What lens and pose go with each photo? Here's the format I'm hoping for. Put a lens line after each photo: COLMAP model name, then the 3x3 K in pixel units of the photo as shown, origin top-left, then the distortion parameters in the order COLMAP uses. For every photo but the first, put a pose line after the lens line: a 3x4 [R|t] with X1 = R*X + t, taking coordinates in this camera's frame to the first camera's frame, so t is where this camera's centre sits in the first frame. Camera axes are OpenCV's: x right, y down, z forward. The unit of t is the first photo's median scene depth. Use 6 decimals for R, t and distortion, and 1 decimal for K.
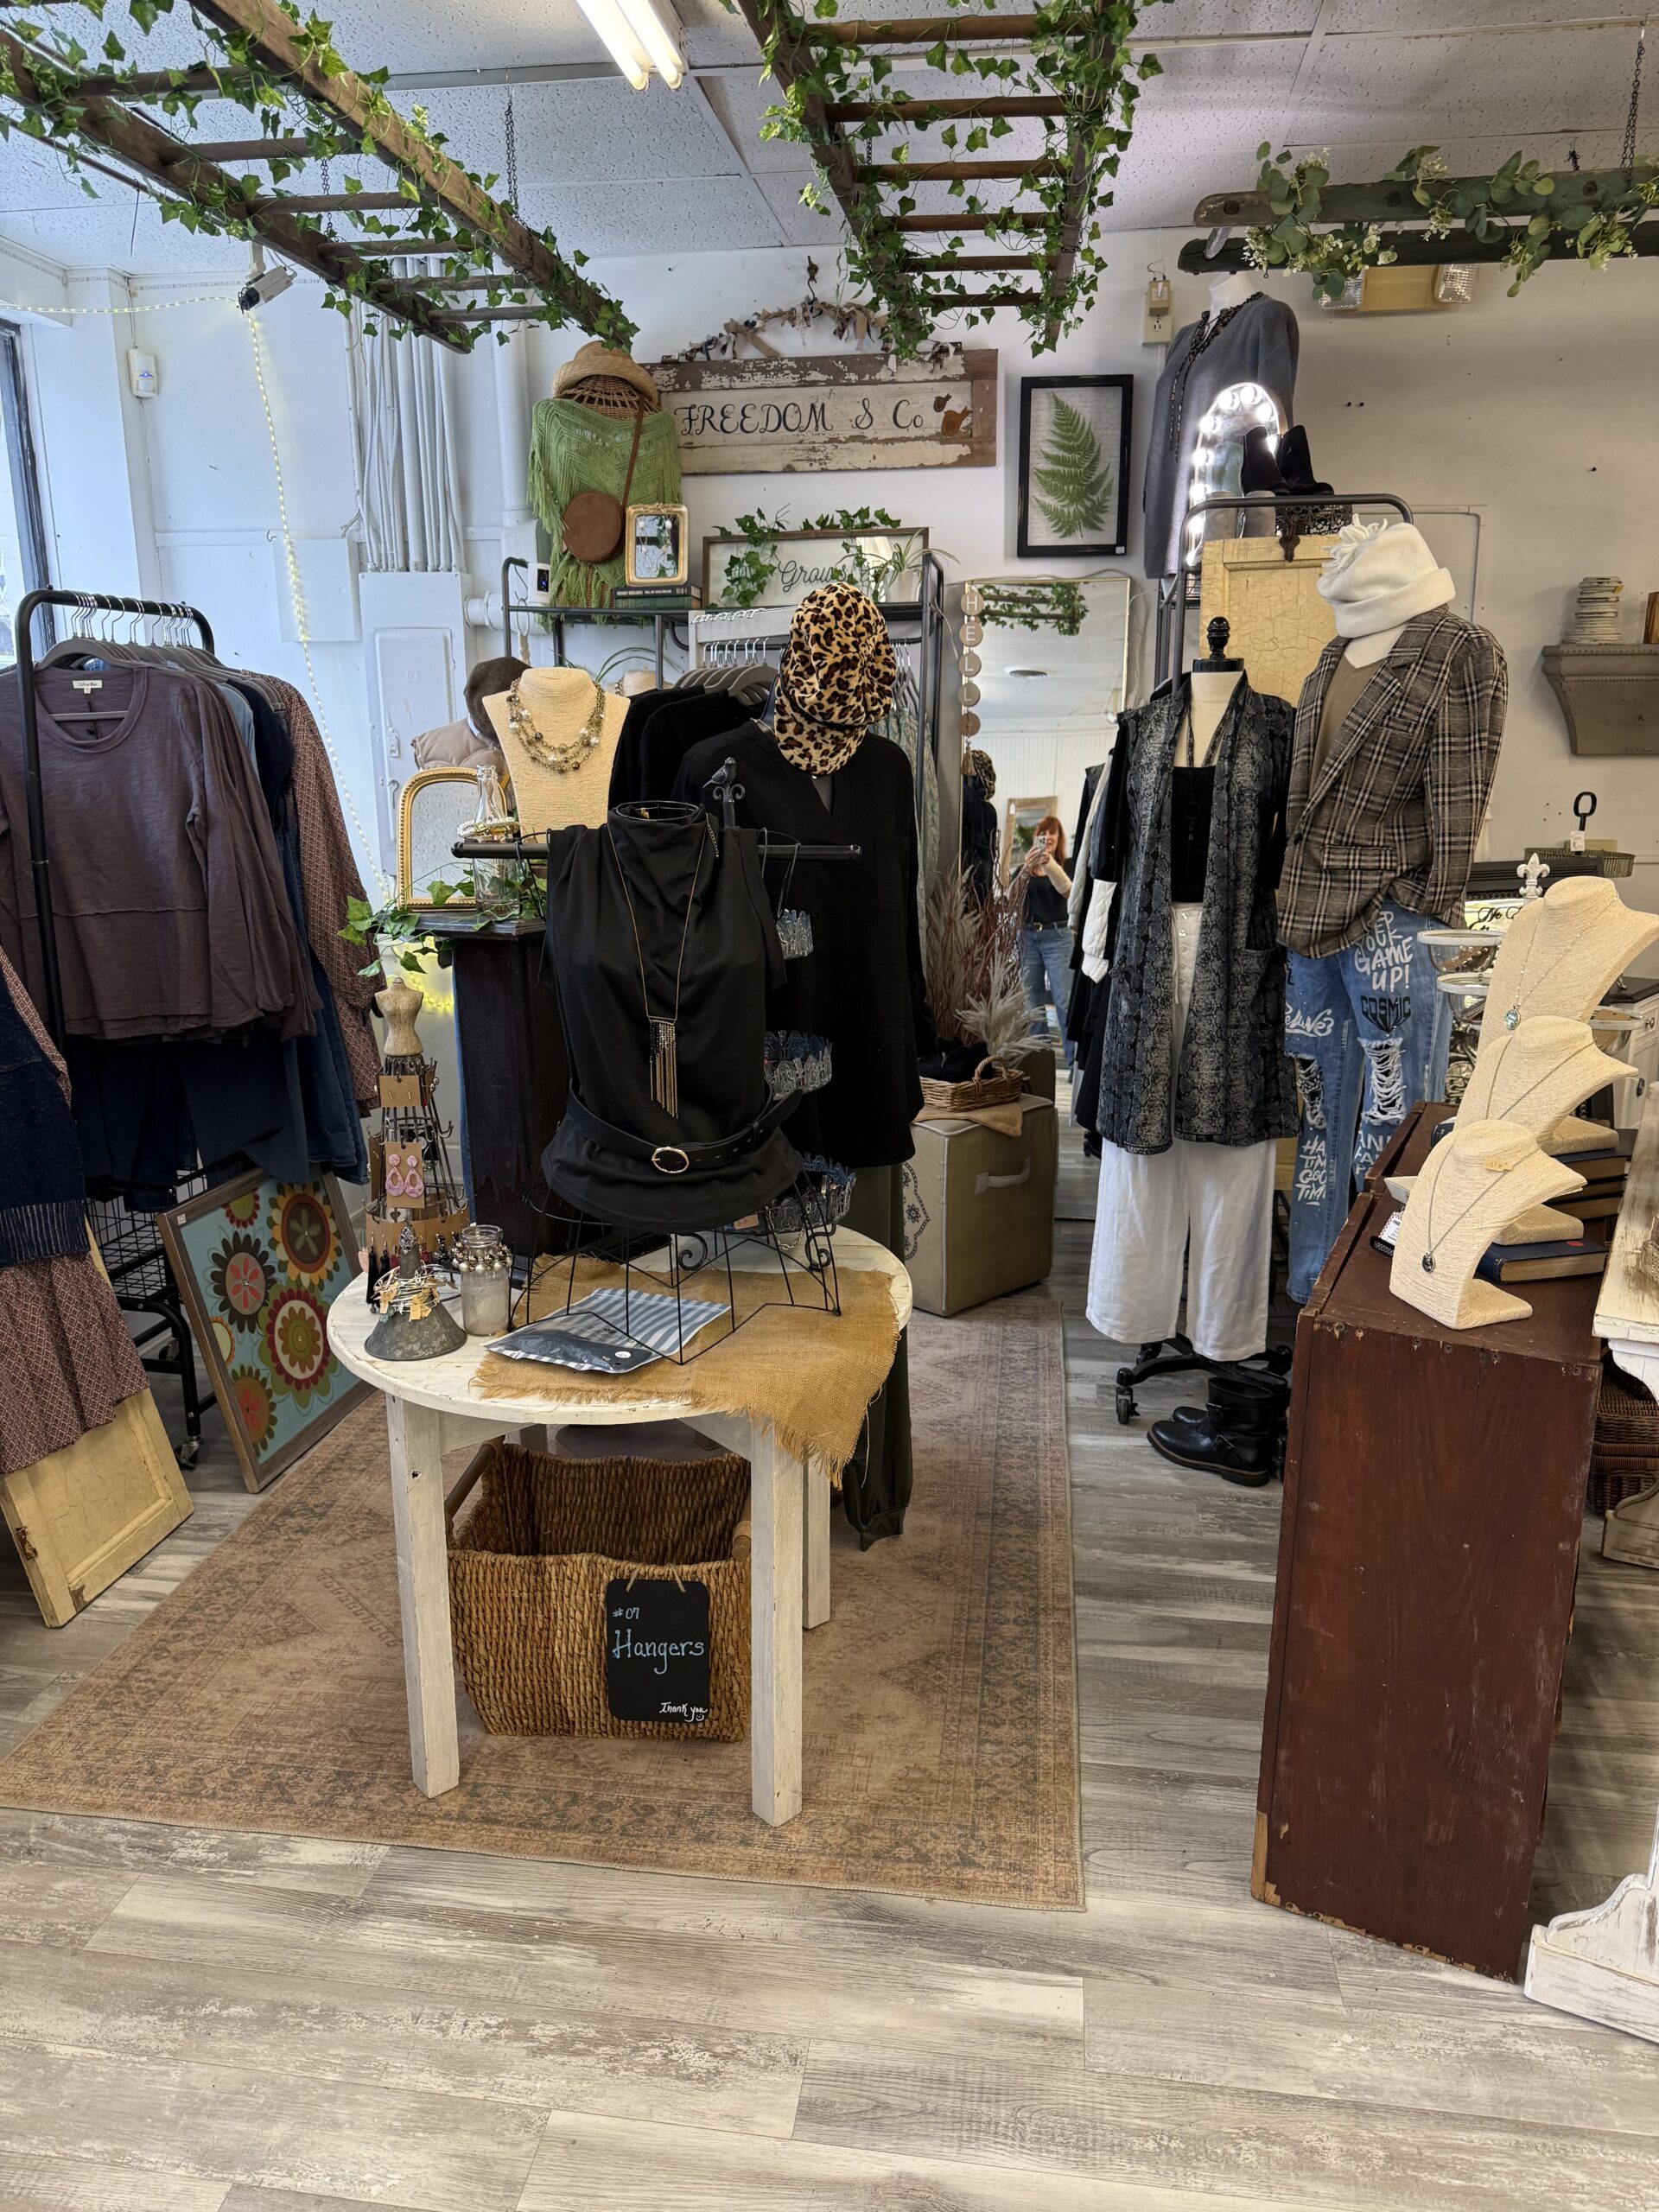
lens RADIAL K [[1551.6, 0, 828.2], [0, 1551.6, 1107.3], [0, 0, 1]] dist [0.133274, -0.251072]
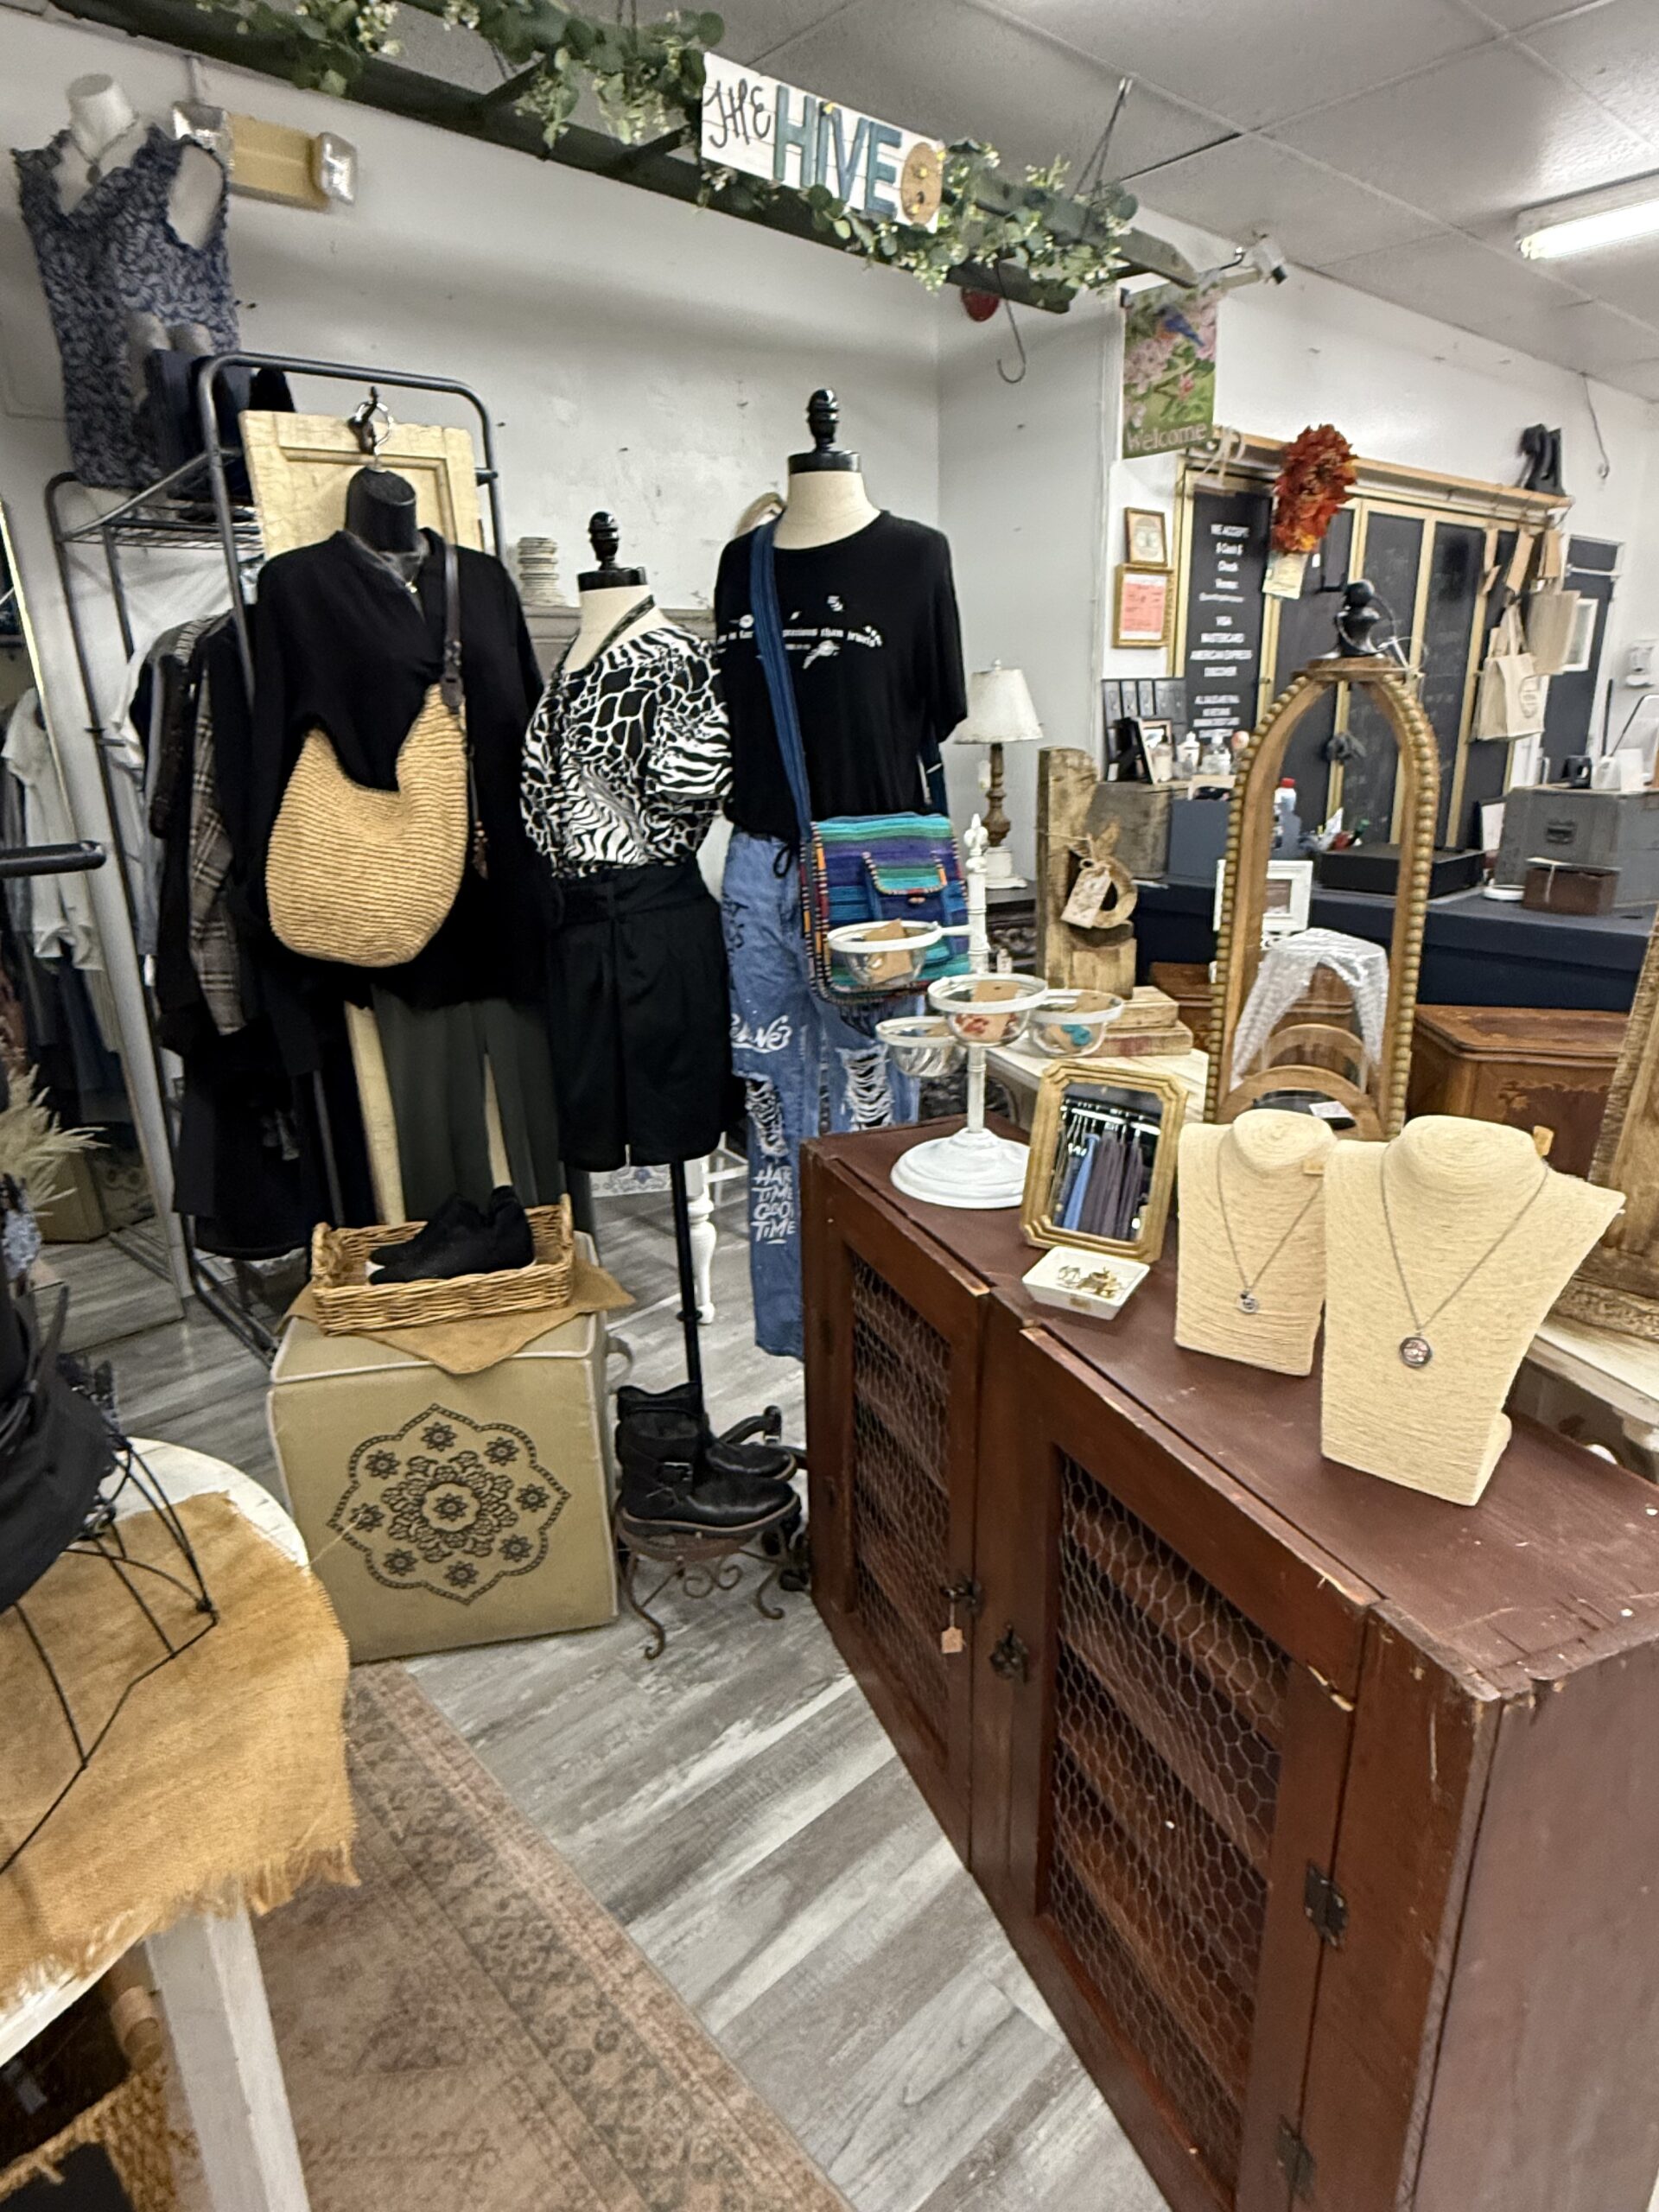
lens RADIAL K [[1265.8, 0, 817.0], [0, 1265.8, 1105.9], [0, 0, 1]] dist [0.001036, -0.000134]
pose [[0.637286, -0.249723, 0.729044, -0.094130], [0.213305, 0.966239, 0.144512, -0.087277], [-0.740518, 0.063413, 0.669038, 0.468518]]
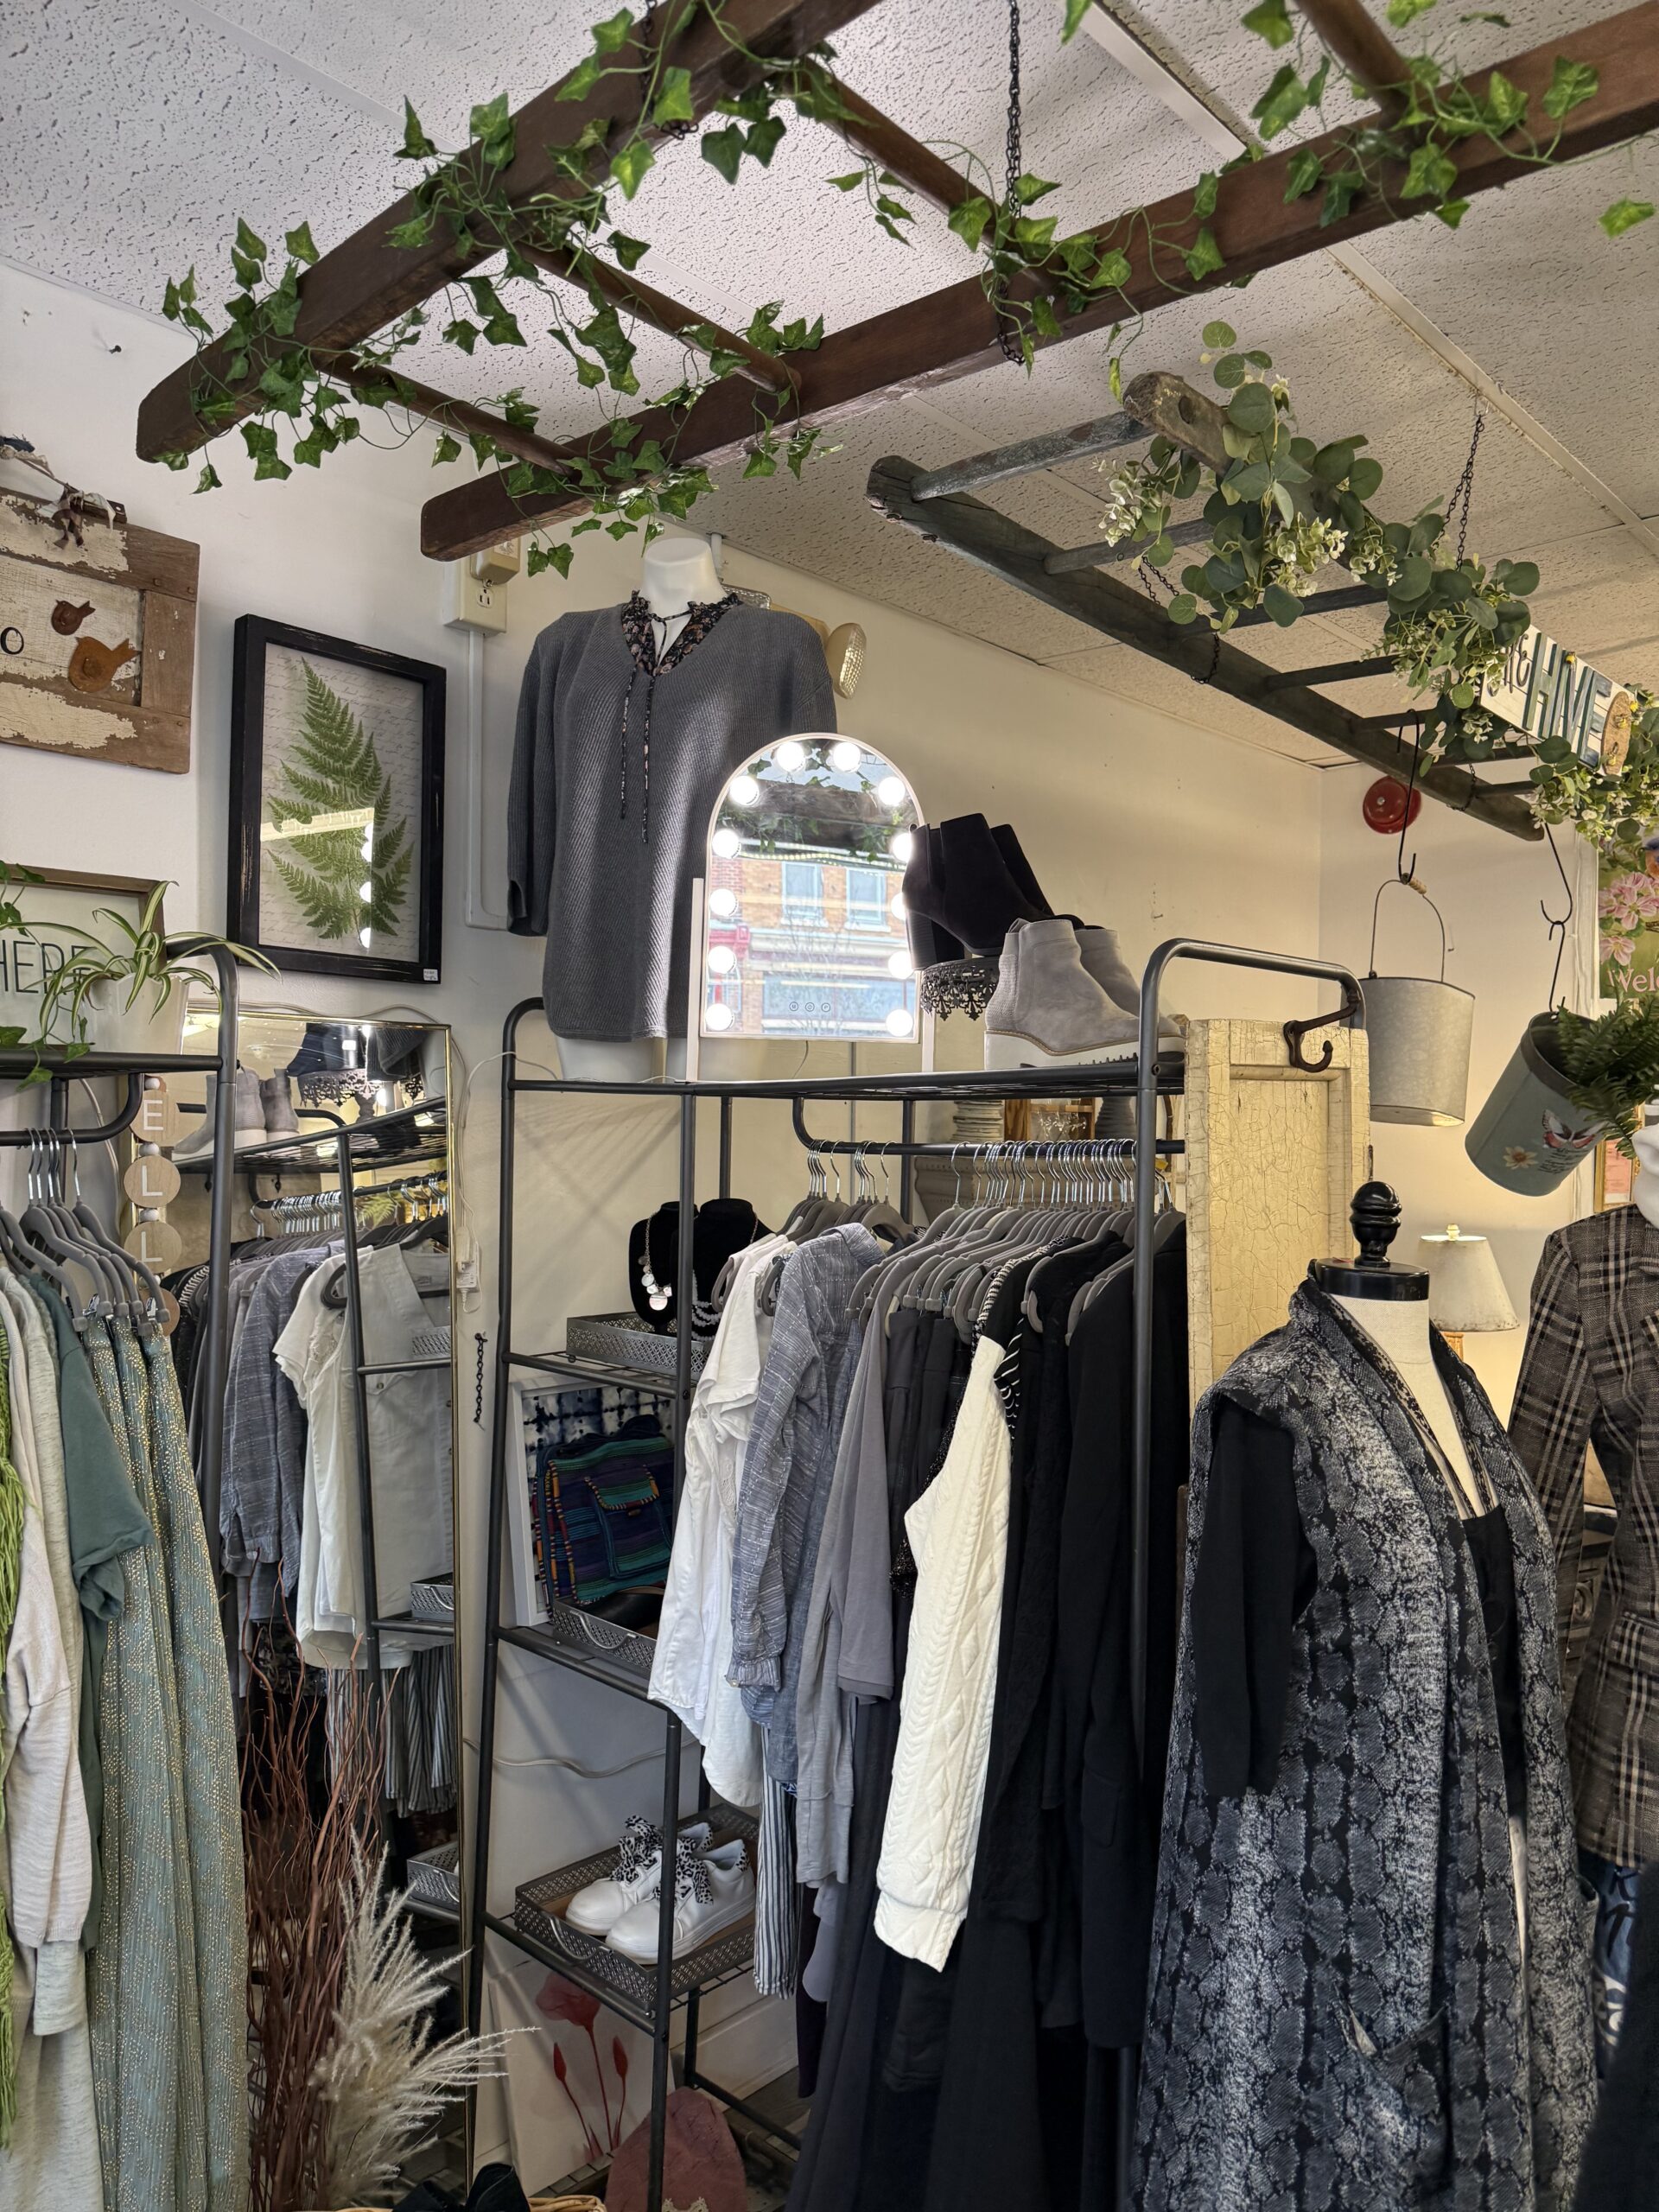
lens RADIAL K [[1562.3, 0, 833.8], [0, 1562.3, 1112.0], [0, 0, 1]] dist [0.047590, -0.064548]
pose [[0.572206, 0.023678, 0.819768, -0.226555], [0.179329, 0.971781, -0.153242, -0.284632], [-0.800264, 0.234695, 0.551812, 0.853704]]
